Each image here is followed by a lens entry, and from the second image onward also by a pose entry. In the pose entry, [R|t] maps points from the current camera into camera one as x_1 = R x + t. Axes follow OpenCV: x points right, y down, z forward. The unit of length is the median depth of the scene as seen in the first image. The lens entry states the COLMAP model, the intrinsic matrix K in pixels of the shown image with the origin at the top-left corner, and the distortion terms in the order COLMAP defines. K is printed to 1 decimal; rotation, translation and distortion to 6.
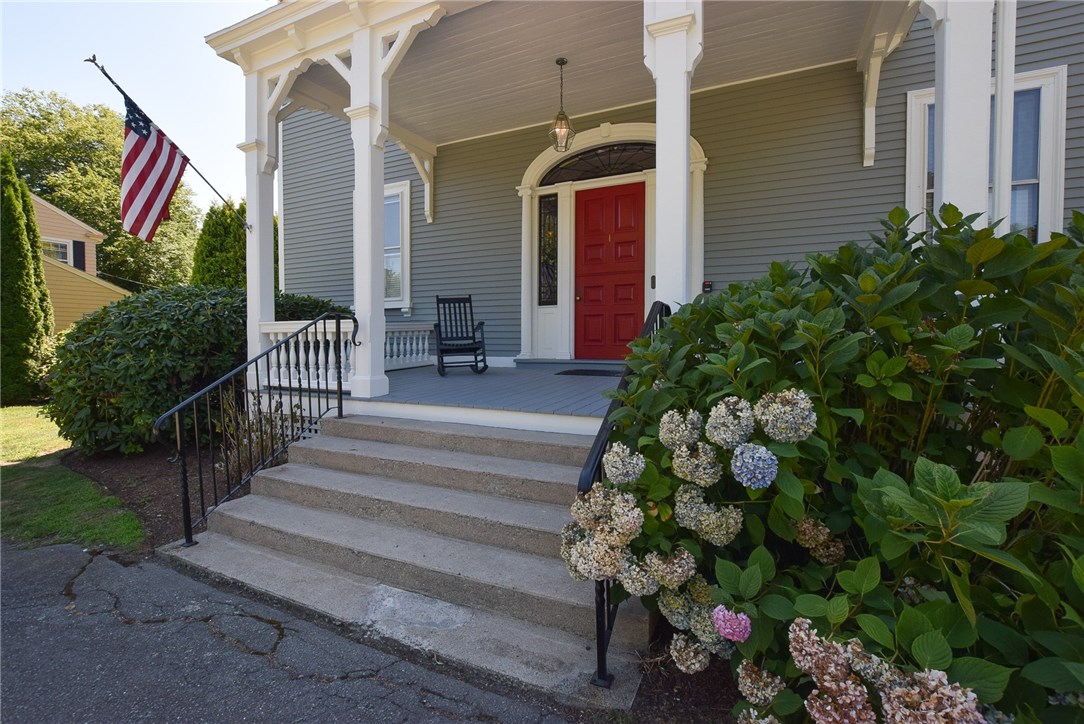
lens RADIAL K [[480.6, 0, 543.5], [0, 480.6, 358.4], [0, 0, 1]] dist [-0.035642, 0.005591]
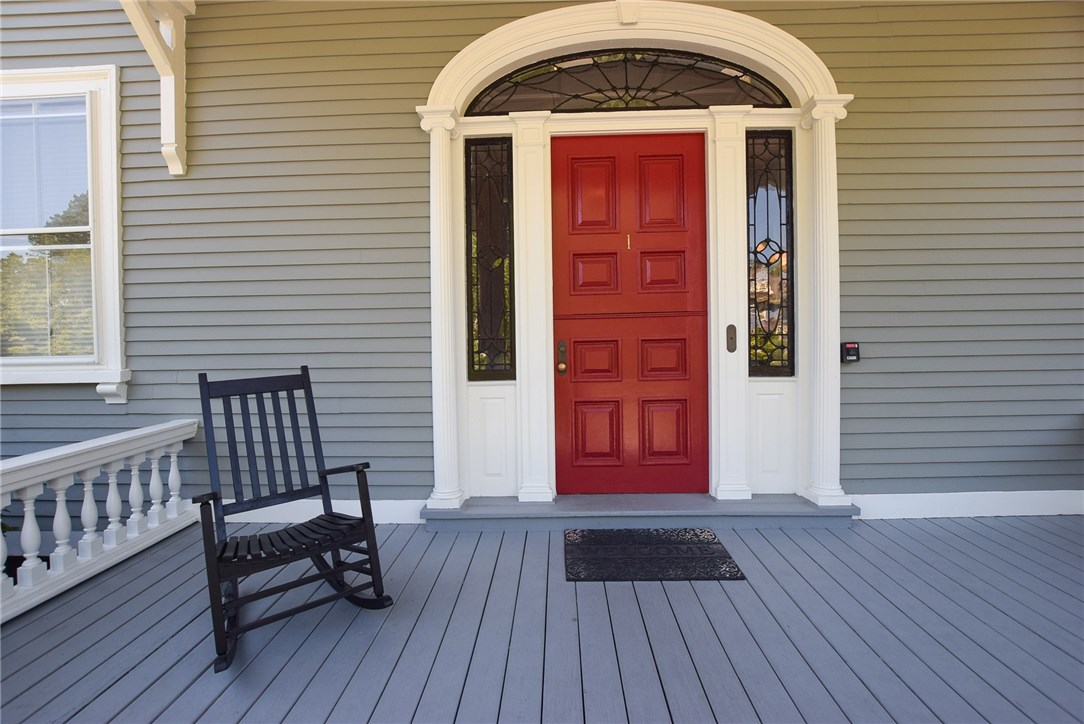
lens RADIAL K [[472.4, 0, 546.0], [0, 472.4, 350.6], [0, 0, 1]] dist [-0.002677, -0.014739]
pose [[0.916704, -0.026249, 0.398705, -0.125842], [0.031657, 0.999474, -0.006985, -0.135458], [-0.398312, 0.019025, 0.917053, 0.576243]]
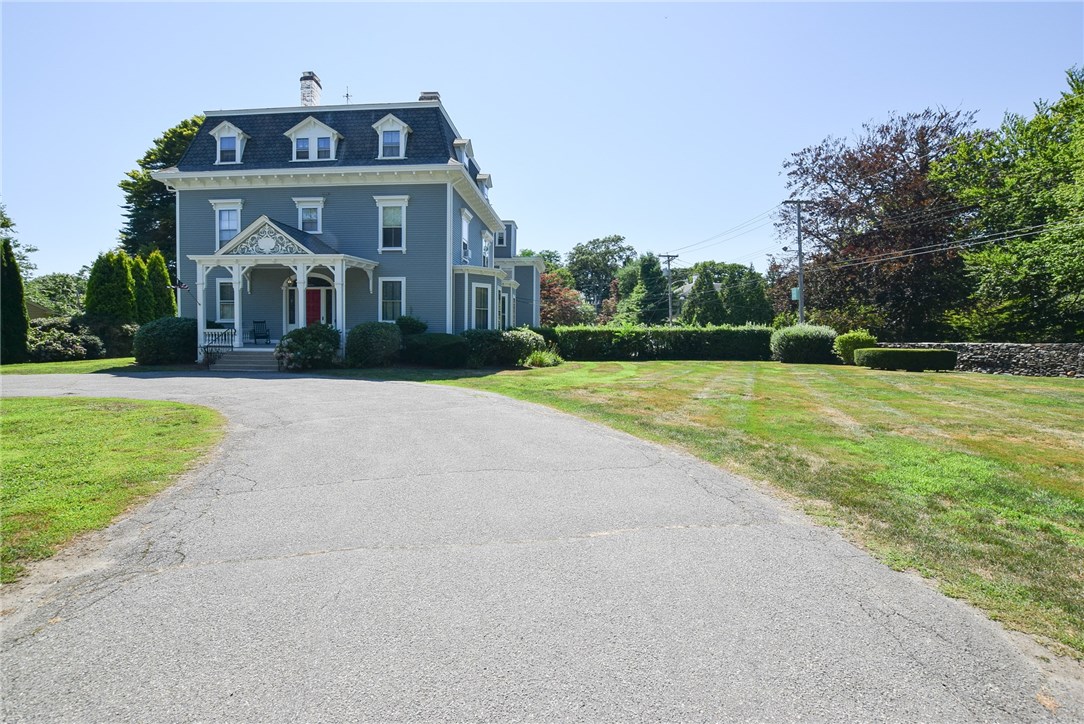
lens RADIAL K [[480.6, 0, 543.5], [0, 480.6, 358.4], [0, 0, 1]] dist [-0.035642, 0.005591]
pose [[0.934599, -0.006066, 0.355651, 0.455719], [0.003729, 0.999967, 0.007258, 0.106017], [-0.355684, -0.005457, 0.934590, -2.634733]]
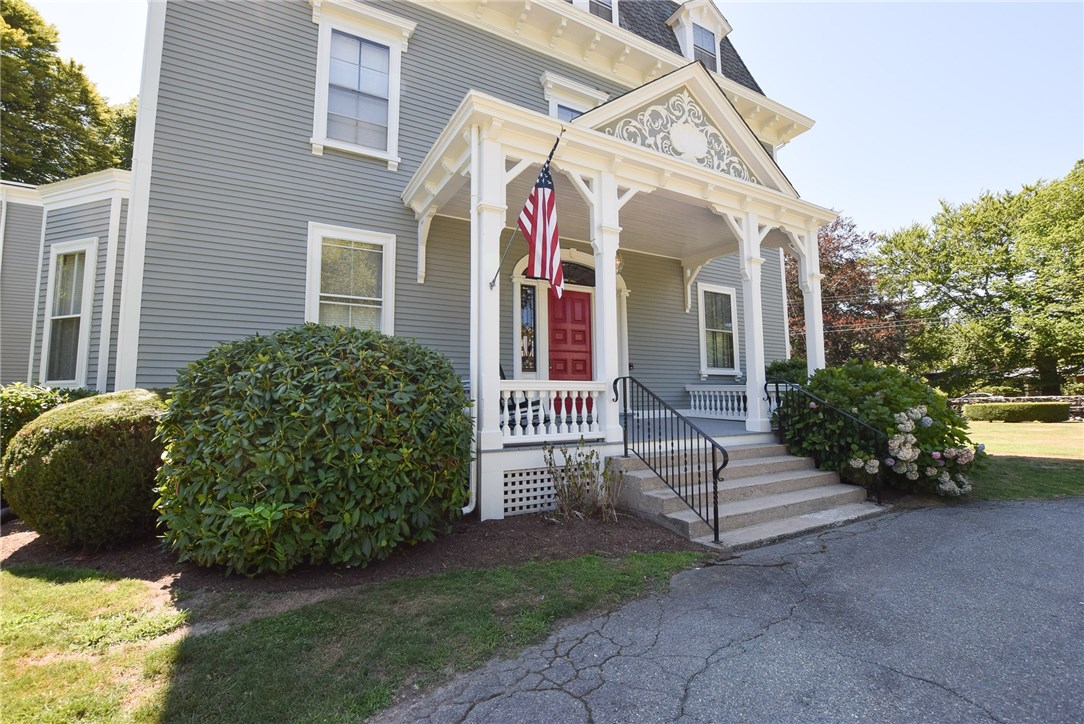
lens RADIAL K [[480.6, 0, 543.5], [0, 480.6, 358.4], [0, 0, 1]] dist [-0.035642, 0.005591]
pose [[0.581773, 0.067286, 0.810564, -1.008630], [0.036701, 0.993386, -0.108803, -0.006274], [-0.812523, 0.093047, 0.575455, 0.249350]]
